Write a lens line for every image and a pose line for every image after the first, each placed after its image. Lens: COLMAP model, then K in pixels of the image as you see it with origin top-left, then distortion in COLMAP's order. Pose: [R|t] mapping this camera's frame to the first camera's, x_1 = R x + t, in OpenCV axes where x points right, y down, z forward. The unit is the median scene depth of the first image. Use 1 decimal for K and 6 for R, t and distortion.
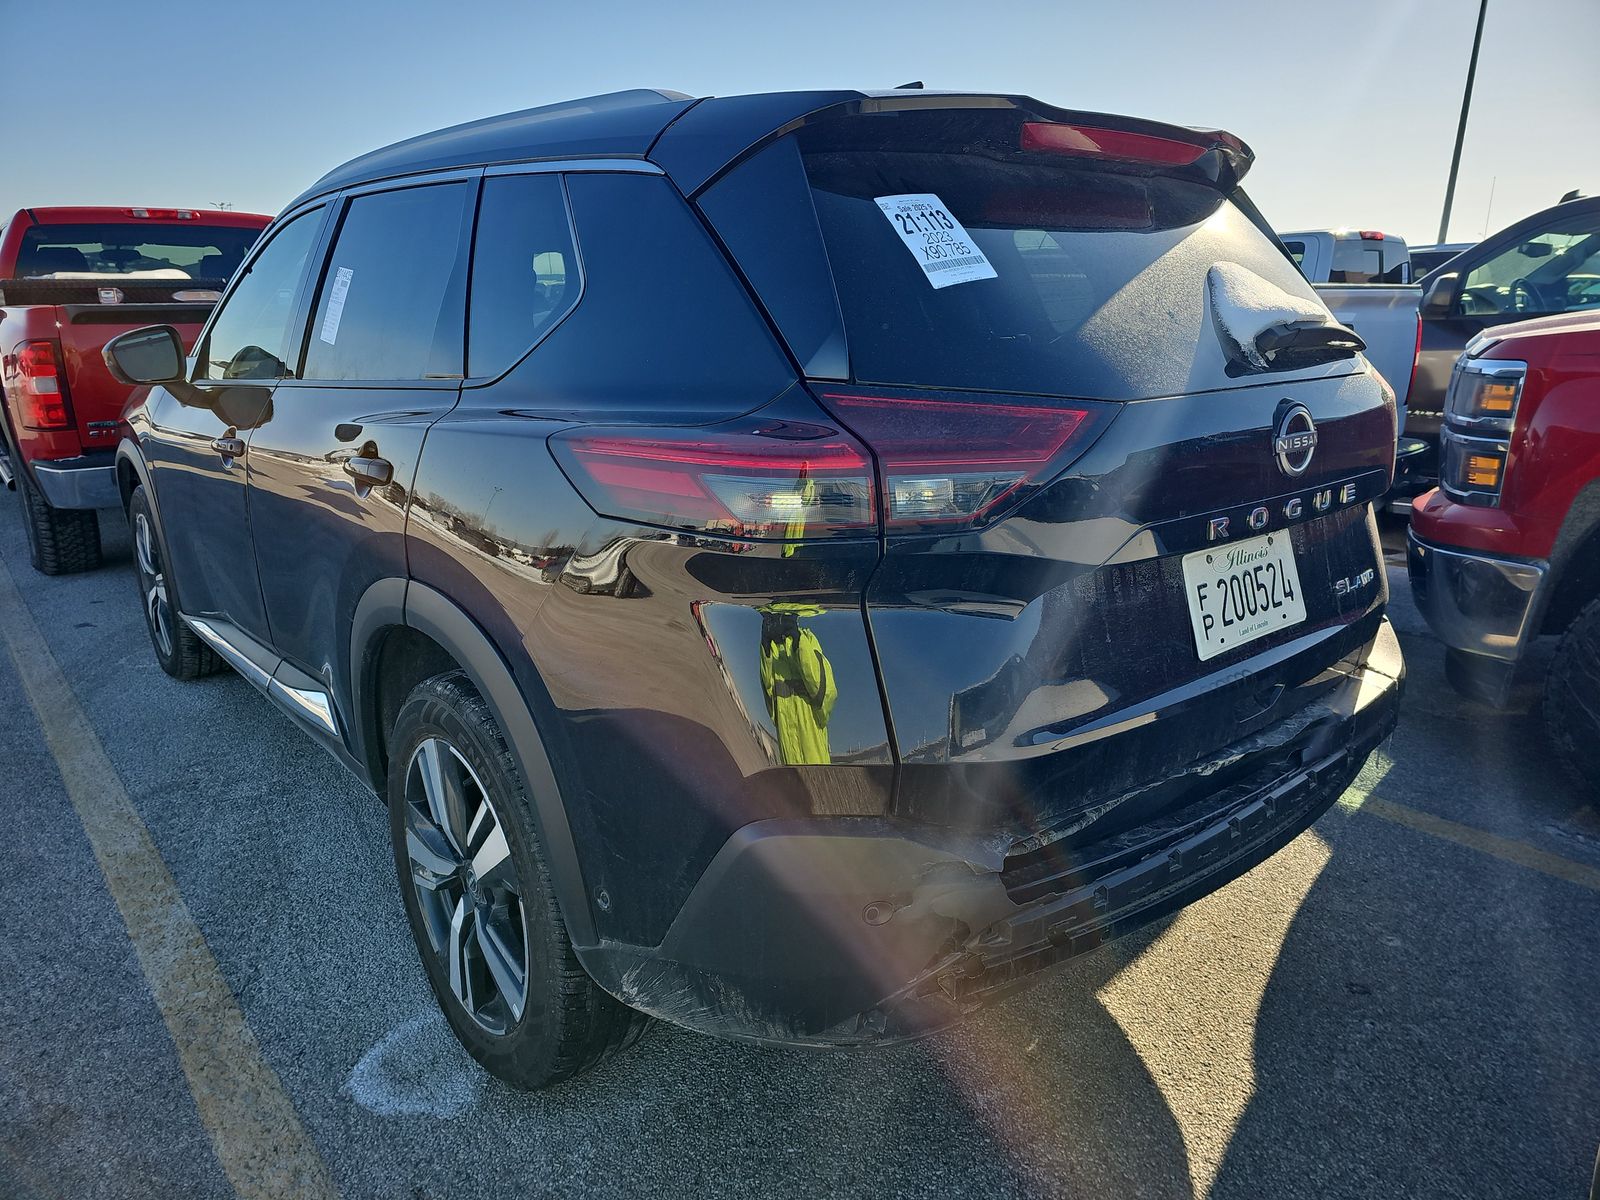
lens RADIAL K [[1071.8, 0, 805.8], [0, 1071.8, 589.6], [0, 0, 1]] dist [0.034036, -0.046368]
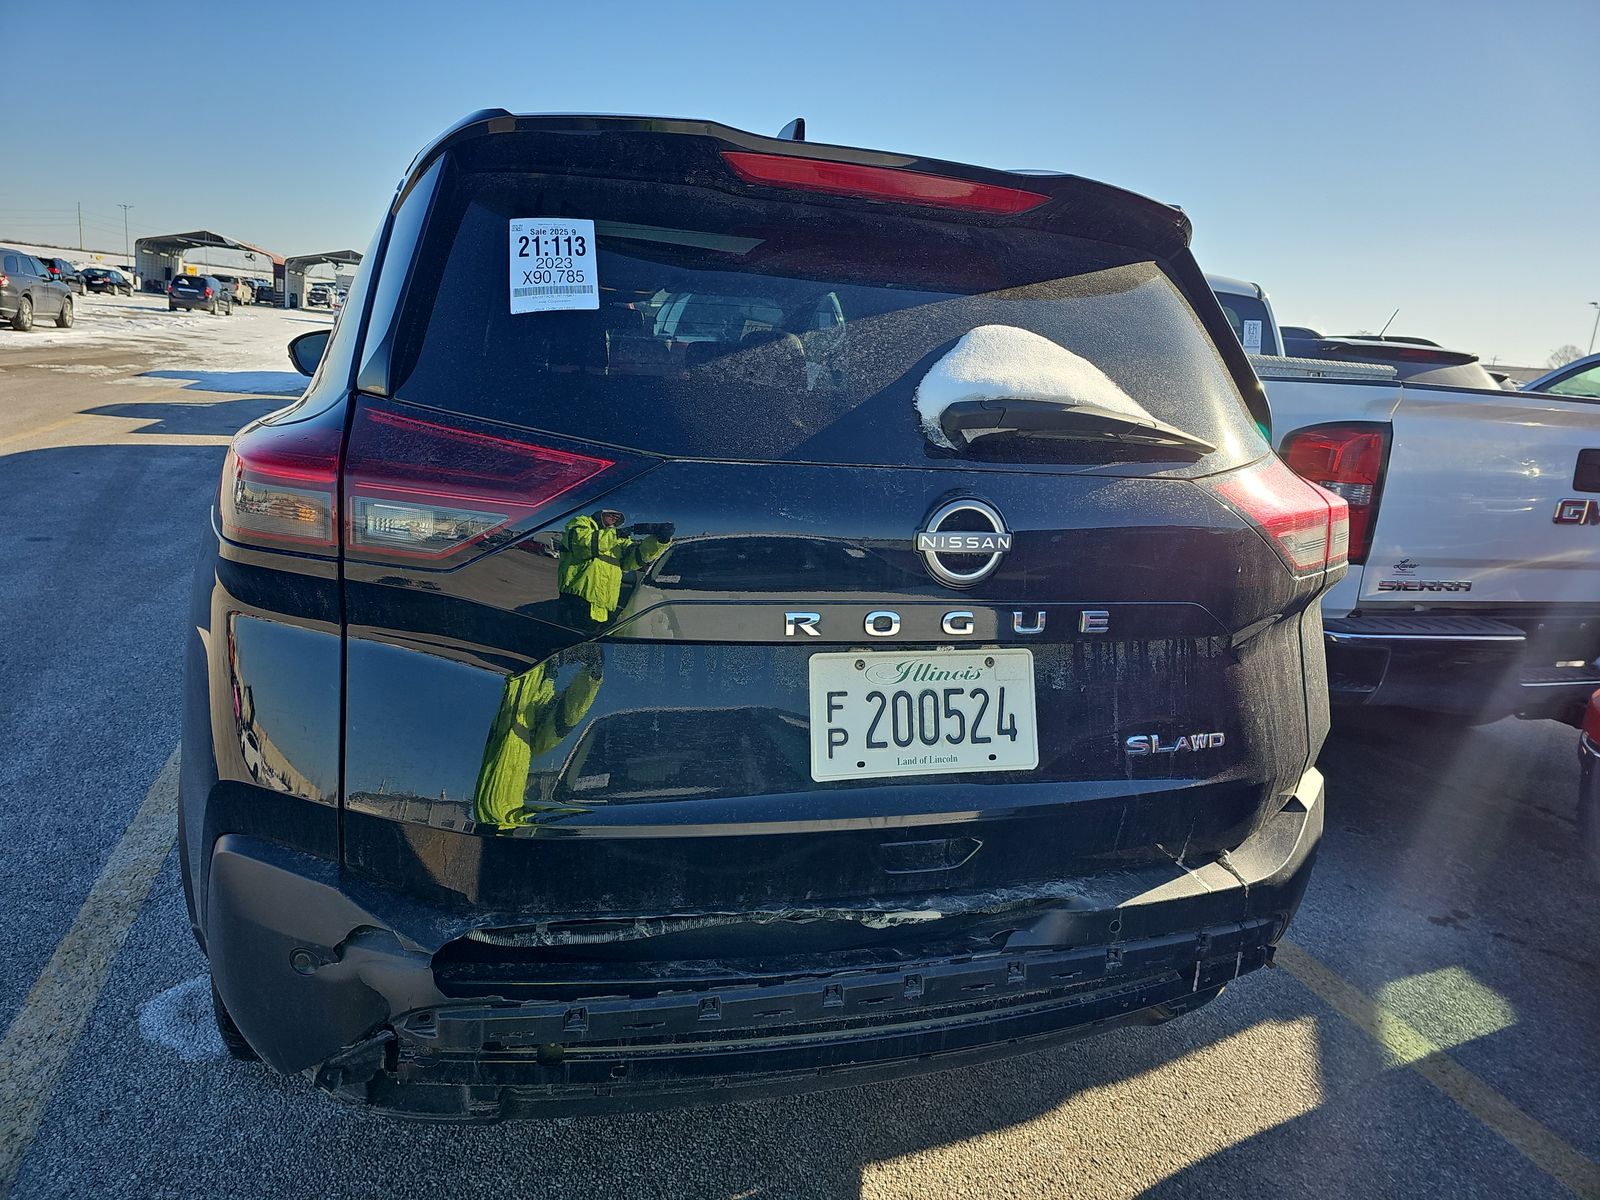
lens RADIAL K [[1071.8, 0, 780.6], [0, 1071.8, 566.6], [0, 0, 1]] dist [0.034036, -0.046368]
pose [[0.924209, 0.157238, -0.348014, 0.587837], [-0.182707, 0.982296, -0.041393, -0.056408], [0.335344, 0.101841, 0.936575, 0.187853]]
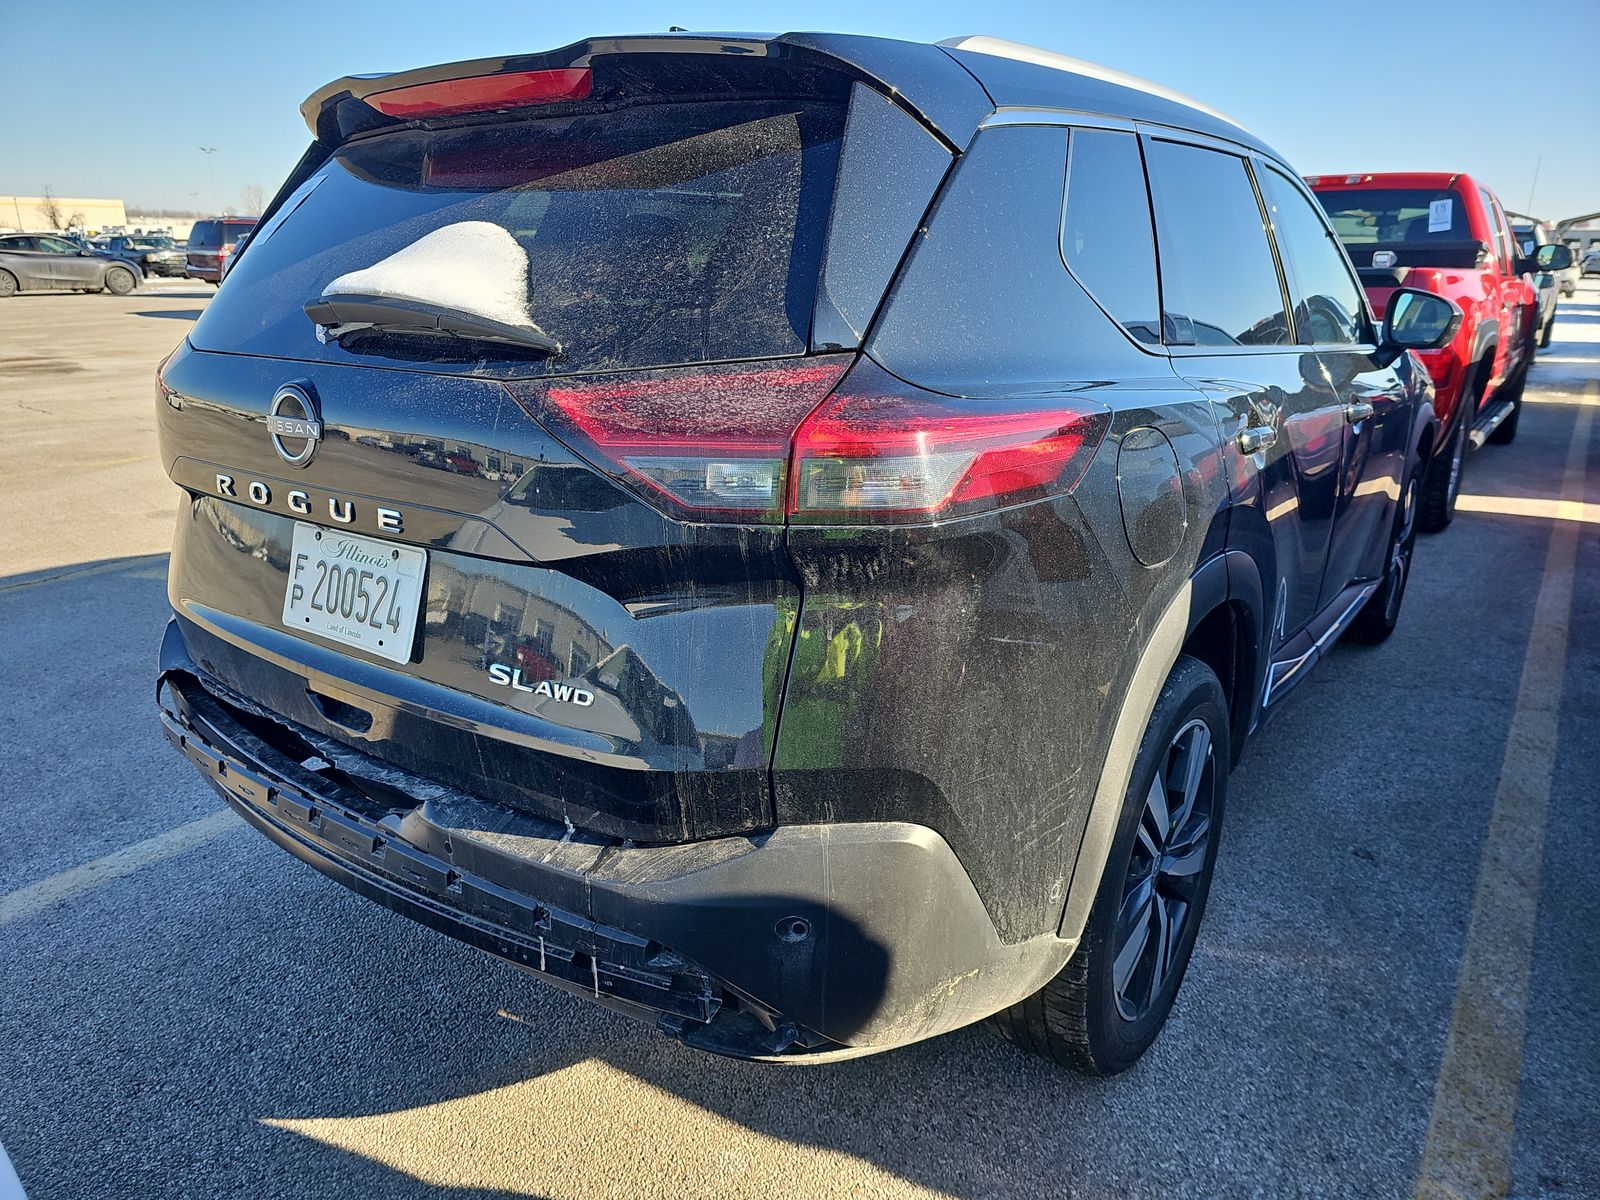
lens RADIAL K [[1071.8, 0, 805.4], [0, 1071.8, 609.2], [0, 0, 1]] dist [0.034036, -0.046368]
pose [[0.250550, 0.298417, -0.920963, 1.380431], [-0.261171, 0.936870, 0.232519, -0.302627], [0.932209, 0.182271, 0.312671, 1.102492]]
